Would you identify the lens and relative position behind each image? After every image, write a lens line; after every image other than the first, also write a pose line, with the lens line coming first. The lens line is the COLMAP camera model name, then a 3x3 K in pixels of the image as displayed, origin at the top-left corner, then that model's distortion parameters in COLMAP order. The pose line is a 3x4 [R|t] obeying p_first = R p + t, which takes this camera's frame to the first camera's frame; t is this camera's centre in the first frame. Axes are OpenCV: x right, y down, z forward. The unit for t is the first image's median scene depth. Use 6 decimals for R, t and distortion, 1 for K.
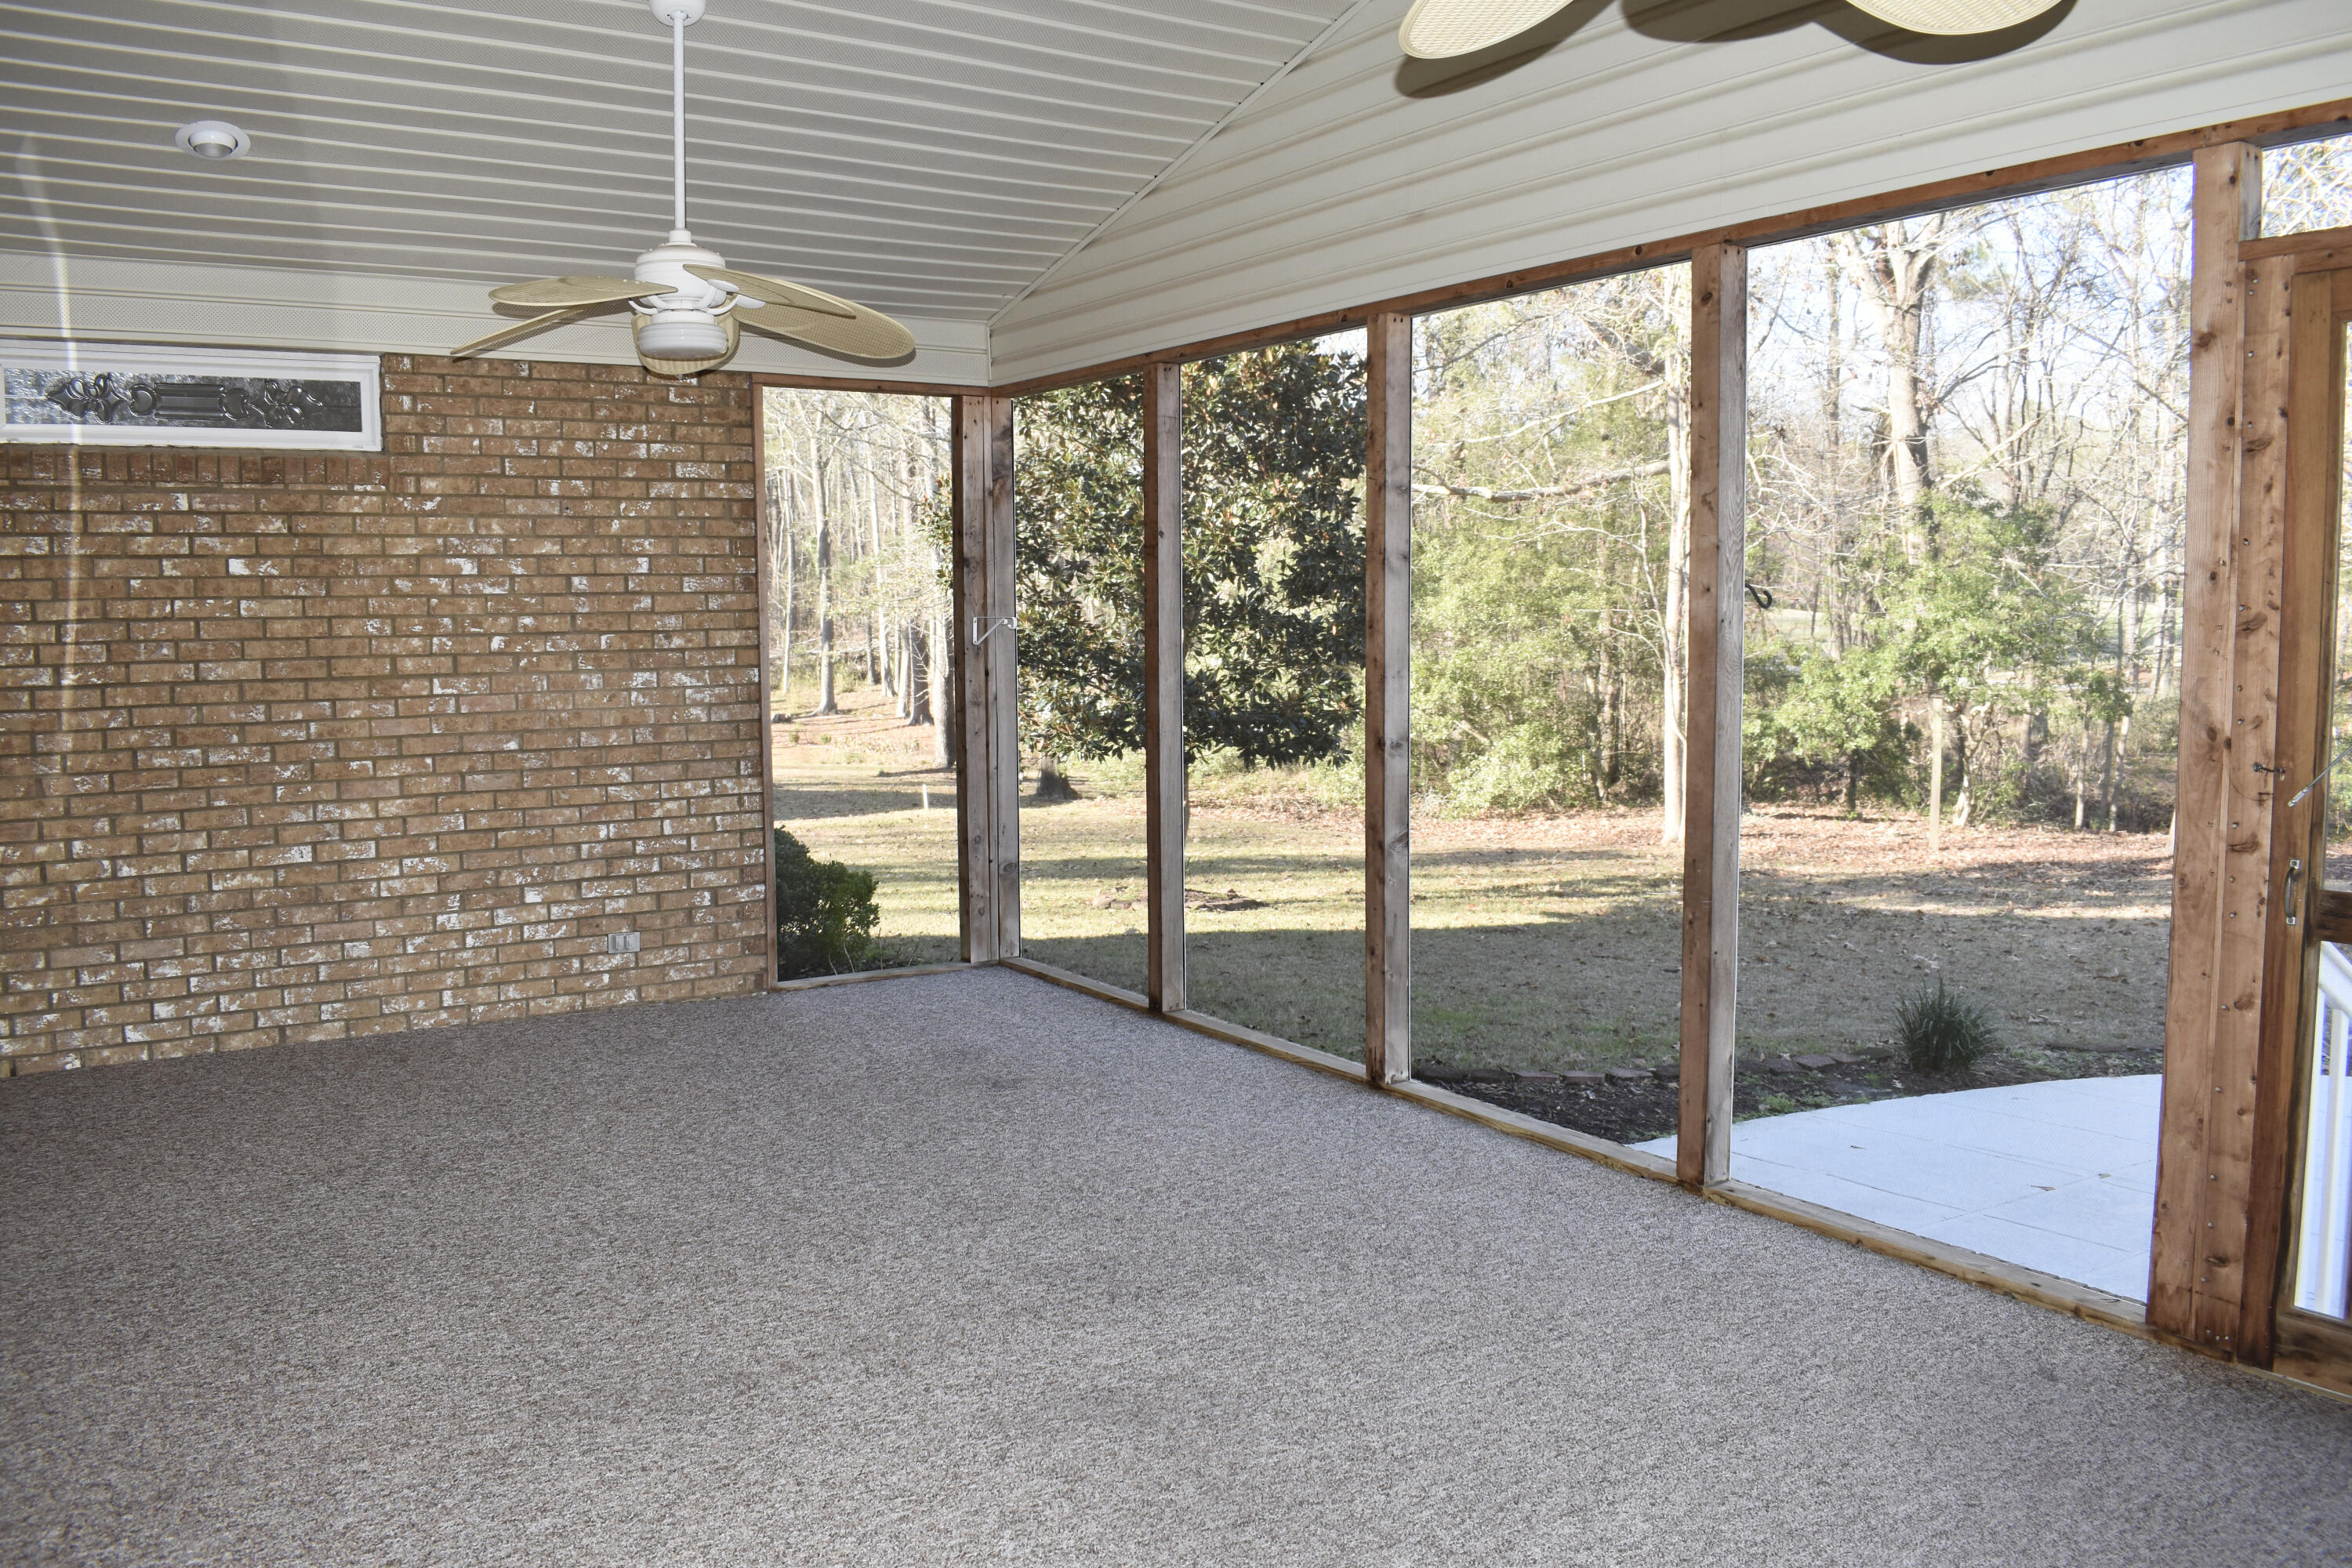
lens RADIAL K [[1879.4, 0, 1175.3], [0, 1879.4, 784.6], [0, 0, 1]] dist [-0.067972, 0.000461]
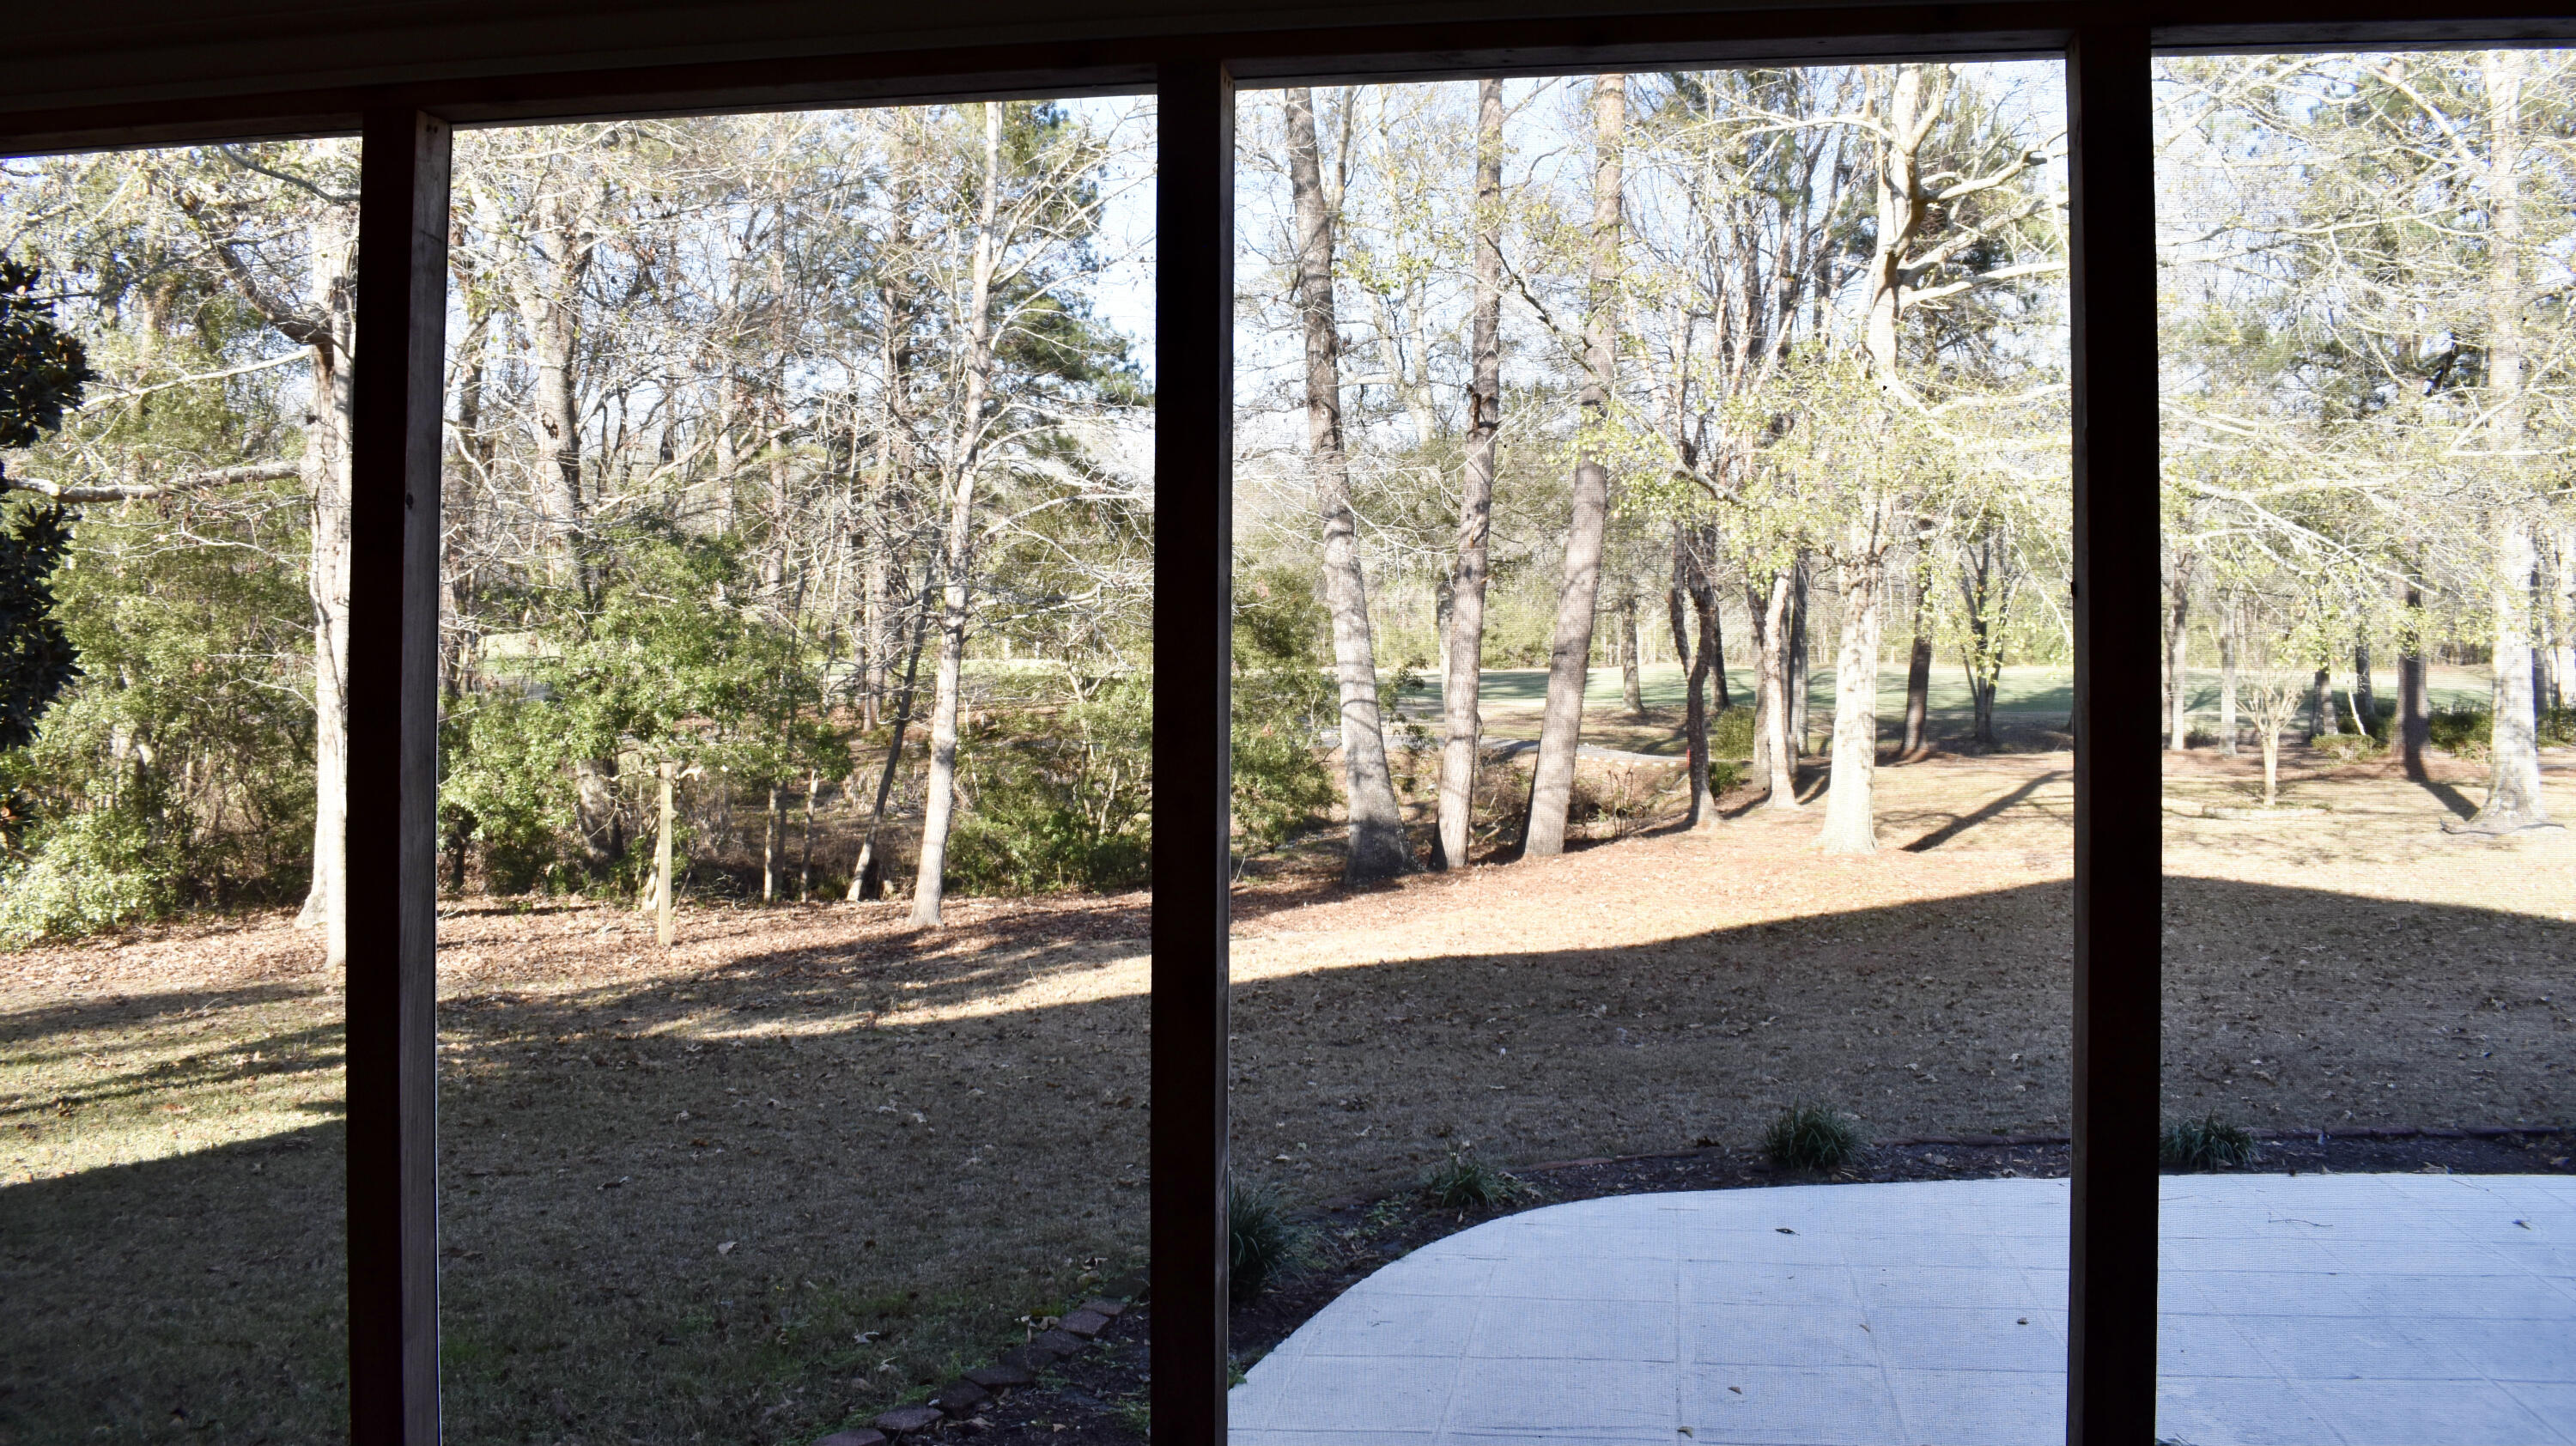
lens RADIAL K [[2083.4, 0, 1288.0], [0, 2083.4, 714.4], [0, 0, 1]] dist [-0.002534, -0.000828]
pose [[0.706317, -0.009355, 0.707834, -0.066847], [0.053829, 0.997727, -0.040528, -0.018621], [-0.705846, 0.066728, 0.705215, 0.170120]]
